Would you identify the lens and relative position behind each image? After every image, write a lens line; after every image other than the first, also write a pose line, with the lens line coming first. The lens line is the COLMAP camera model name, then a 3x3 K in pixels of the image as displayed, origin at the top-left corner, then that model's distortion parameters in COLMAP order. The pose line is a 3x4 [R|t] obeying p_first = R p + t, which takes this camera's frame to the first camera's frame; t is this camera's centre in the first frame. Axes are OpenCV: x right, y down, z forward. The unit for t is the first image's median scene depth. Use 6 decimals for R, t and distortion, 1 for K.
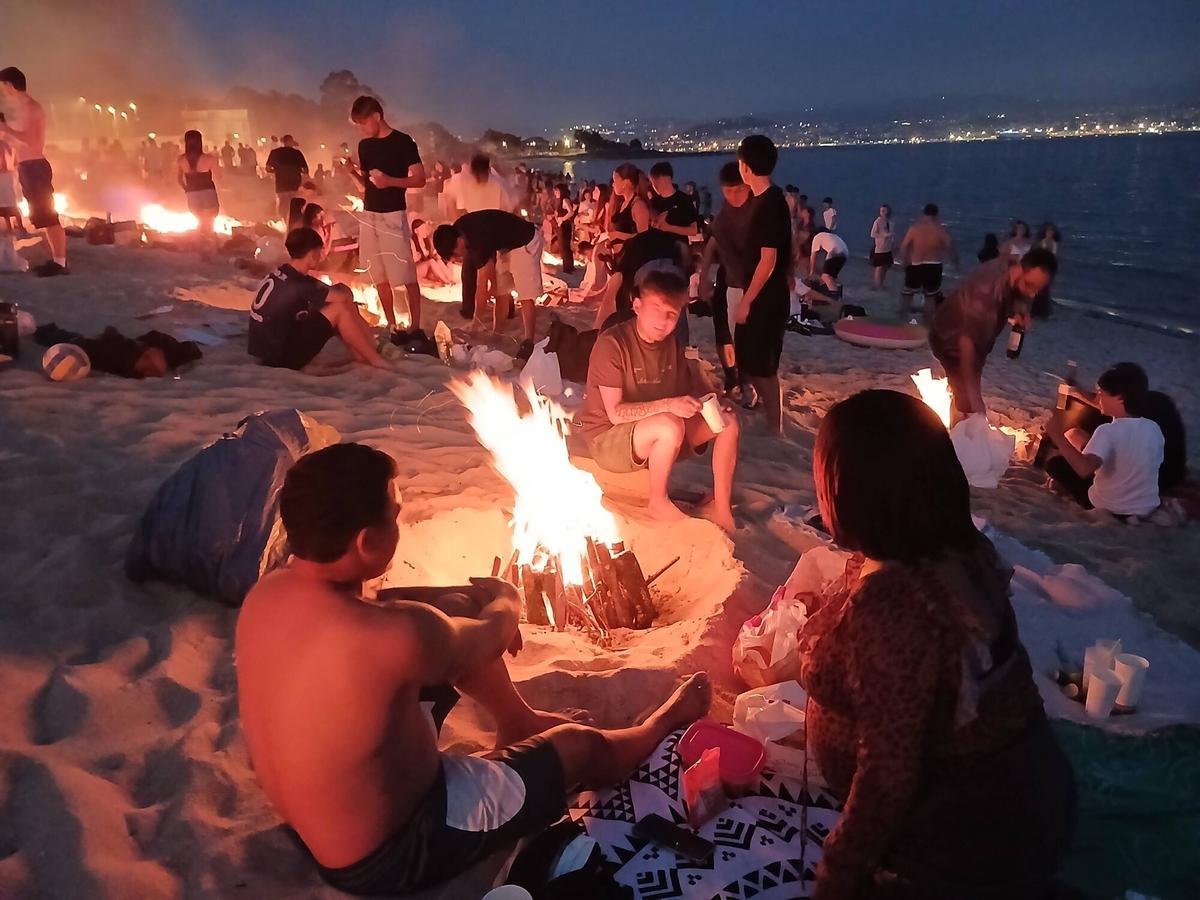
lens RADIAL K [[926.6, 0, 607.7], [0, 926.6, 445.1], [0, 0, 1]] dist [0.008733, -0.024249]
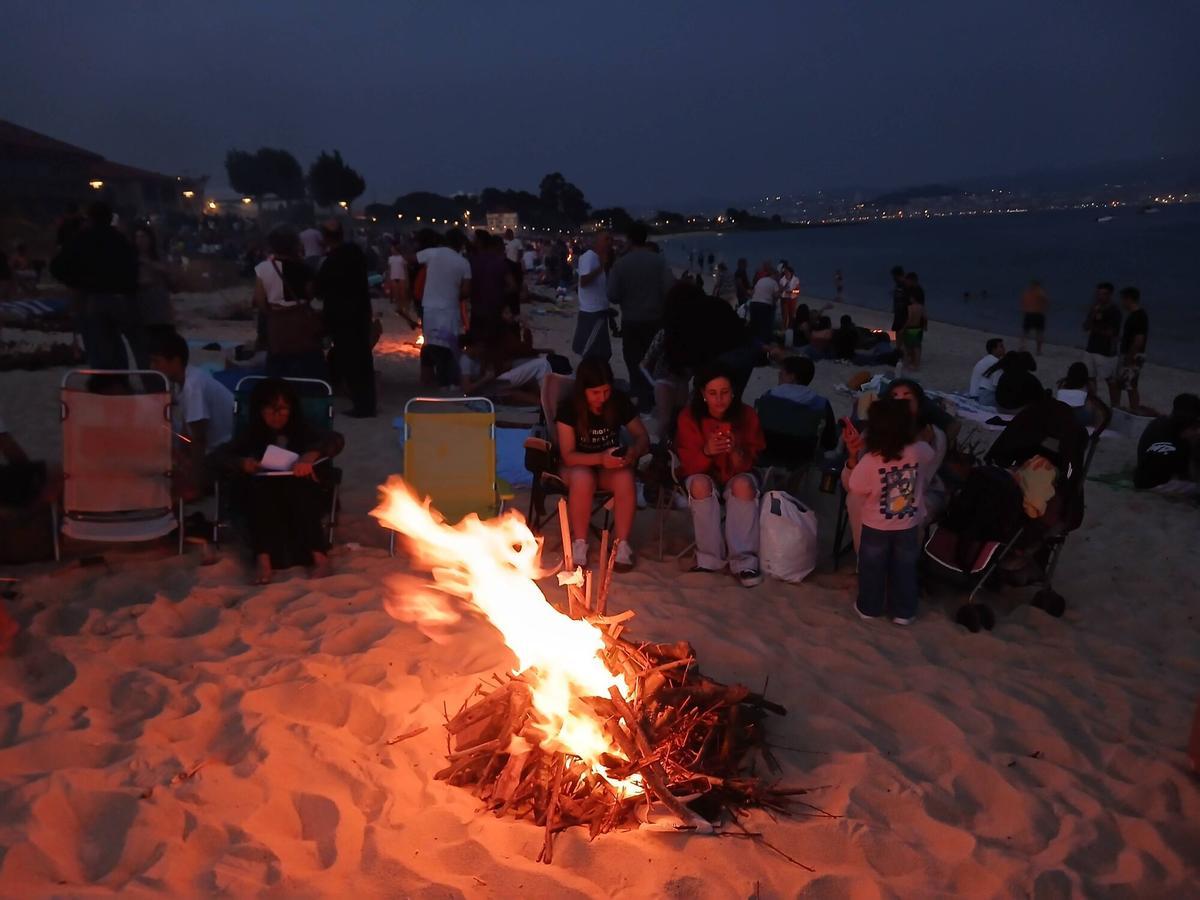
lens RADIAL K [[926.6, 0, 601.8], [0, 926.6, 448.7], [0, 0, 1]] dist [0.008733, -0.024249]
pose [[0.979364, 0.031108, -0.199695, 0.058643], [-0.044519, 0.997019, -0.063025, 0.074795], [0.197139, 0.070614, 0.977829, -0.251407]]
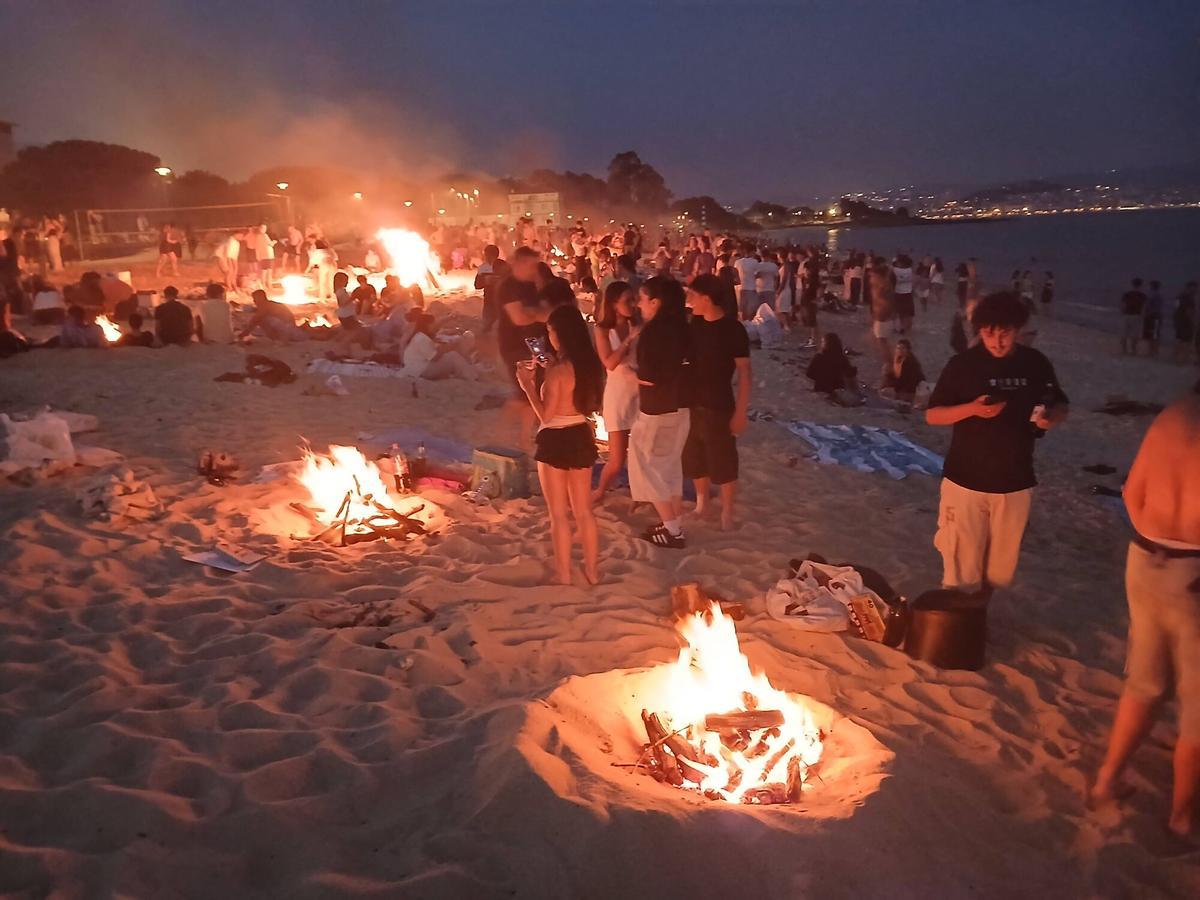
lens RADIAL K [[926.6, 0, 594.9], [0, 926.6, 447.4], [0, 0, 1]] dist [0.008733, -0.024249]
pose [[0.958256, 0.054743, -0.280621, 0.006636], [-0.073391, 0.995709, -0.056372, 0.012038], [0.276331, 0.074614, 0.958162, -0.041337]]
